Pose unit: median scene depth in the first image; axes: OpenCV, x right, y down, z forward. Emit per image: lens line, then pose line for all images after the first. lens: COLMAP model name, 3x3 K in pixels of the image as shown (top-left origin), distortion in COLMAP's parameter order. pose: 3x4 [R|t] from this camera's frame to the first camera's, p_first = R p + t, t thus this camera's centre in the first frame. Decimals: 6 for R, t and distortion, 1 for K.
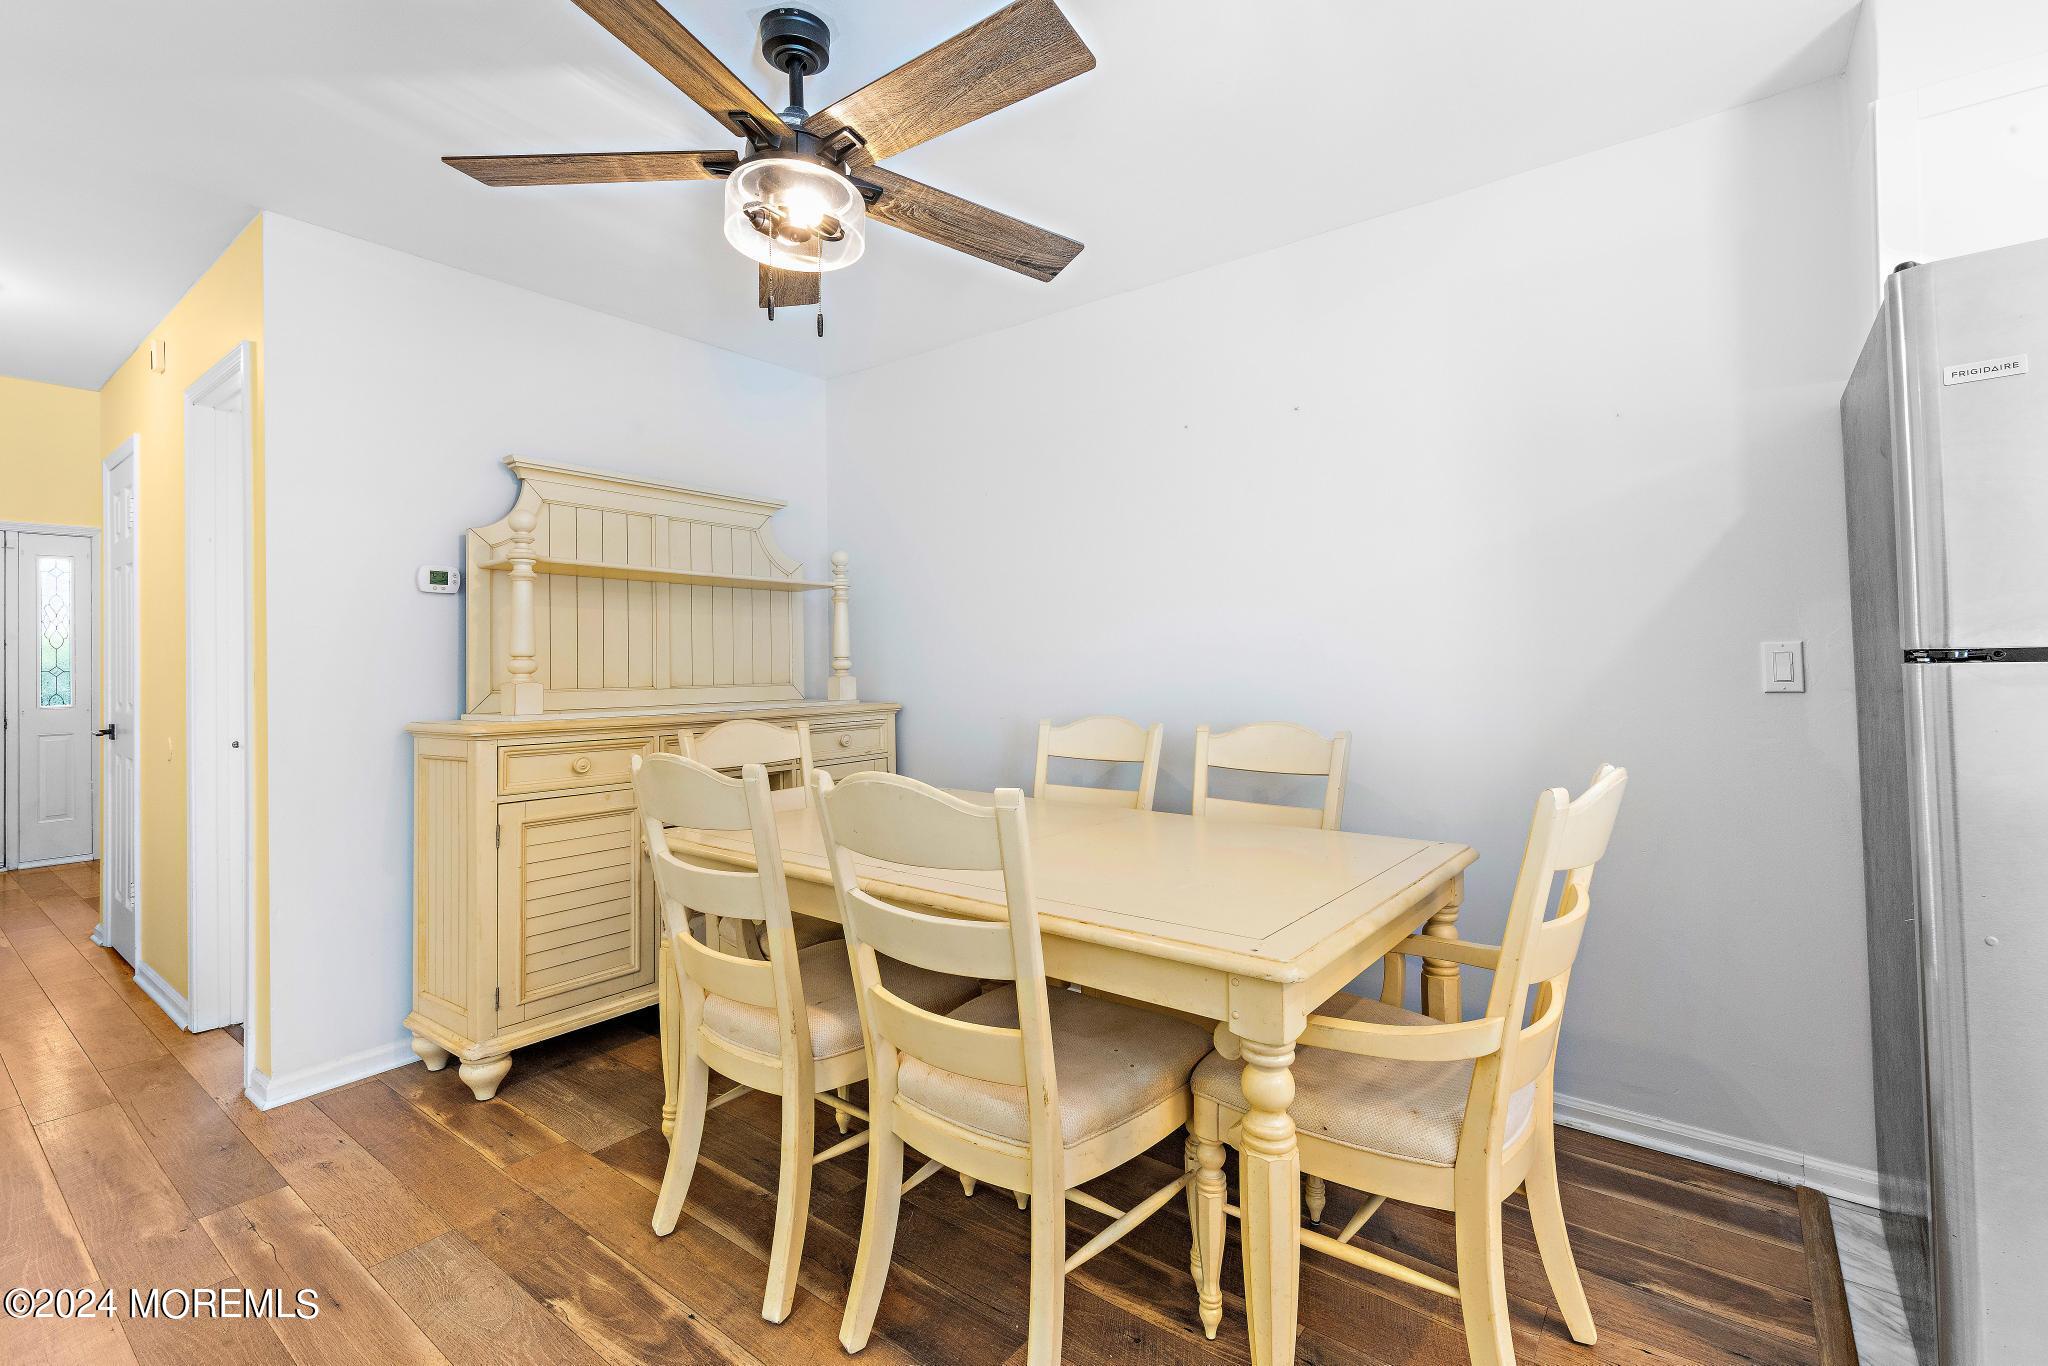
lens RADIAL K [[910.0, 0, 1036.1], [0, 910.0, 644.0], [0, 0, 1]] dist [0.002759, 0.000414]
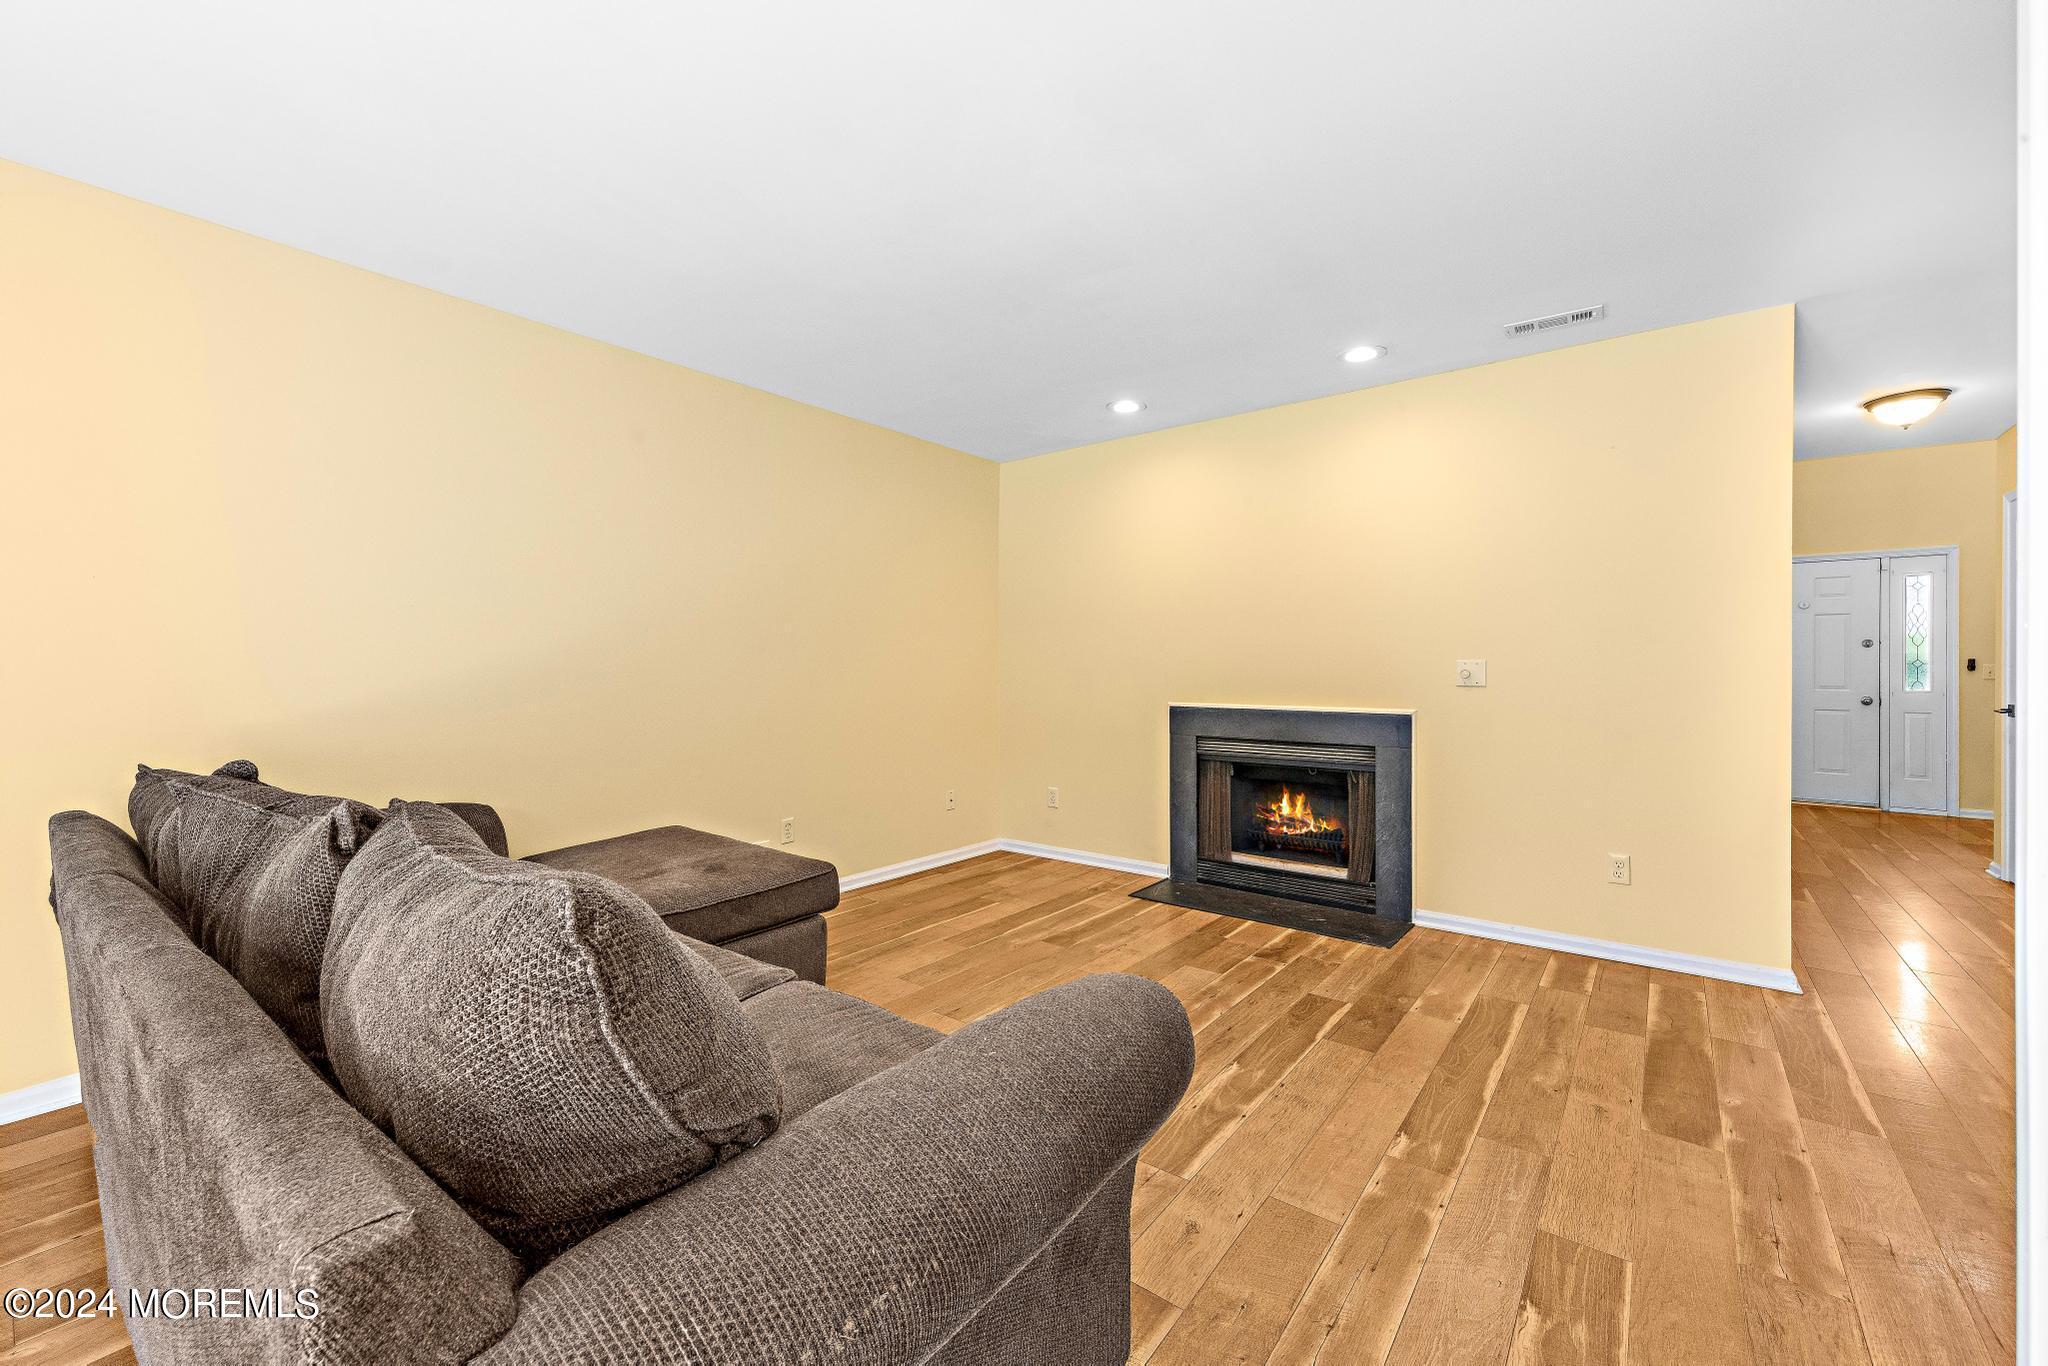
lens RADIAL K [[813.9, 0, 1031.9], [0, 813.9, 668.2], [0, 0, 1]] dist [0.002888, 0.000325]
pose [[-0.010636, 0.017157, -0.999796, 0.188197], [0.015139, 0.999741, 0.016995, -0.003523], [0.999829, -0.014955, -0.010893, -0.488540]]
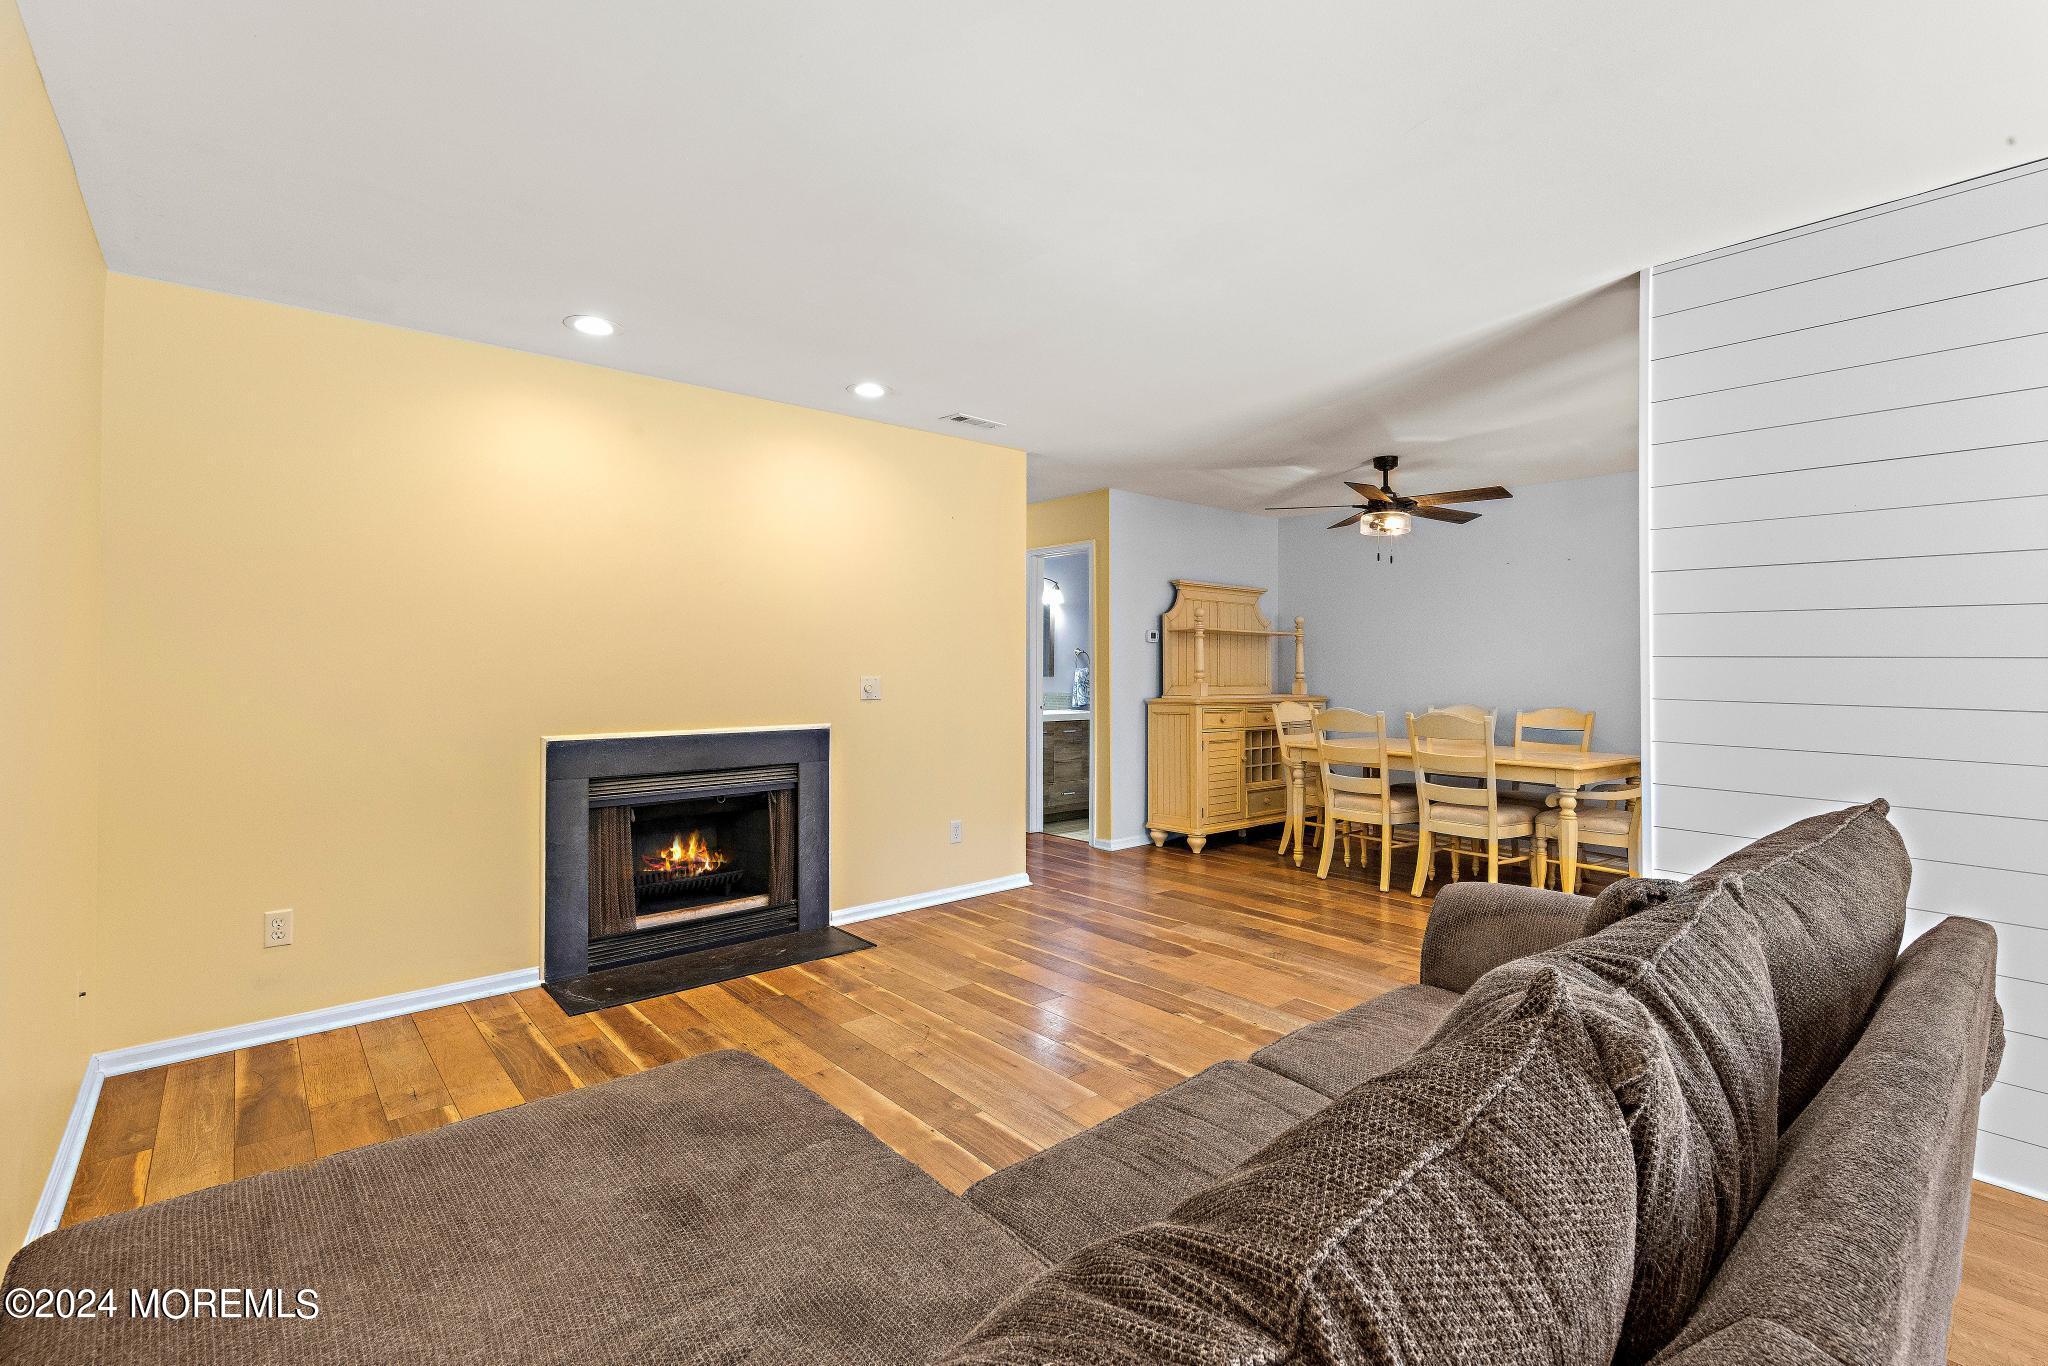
lens RADIAL K [[930.6, 0, 1028.9], [0, 930.6, 655.2], [0, 0, 1]] dist [0.006915, 0.000251]
pose [[0.978328, 0.014866, -0.206526, -0.500560], [-0.013215, 0.999869, 0.009371, -0.043237], [0.206638, -0.006438, 0.978396, -1.411333]]
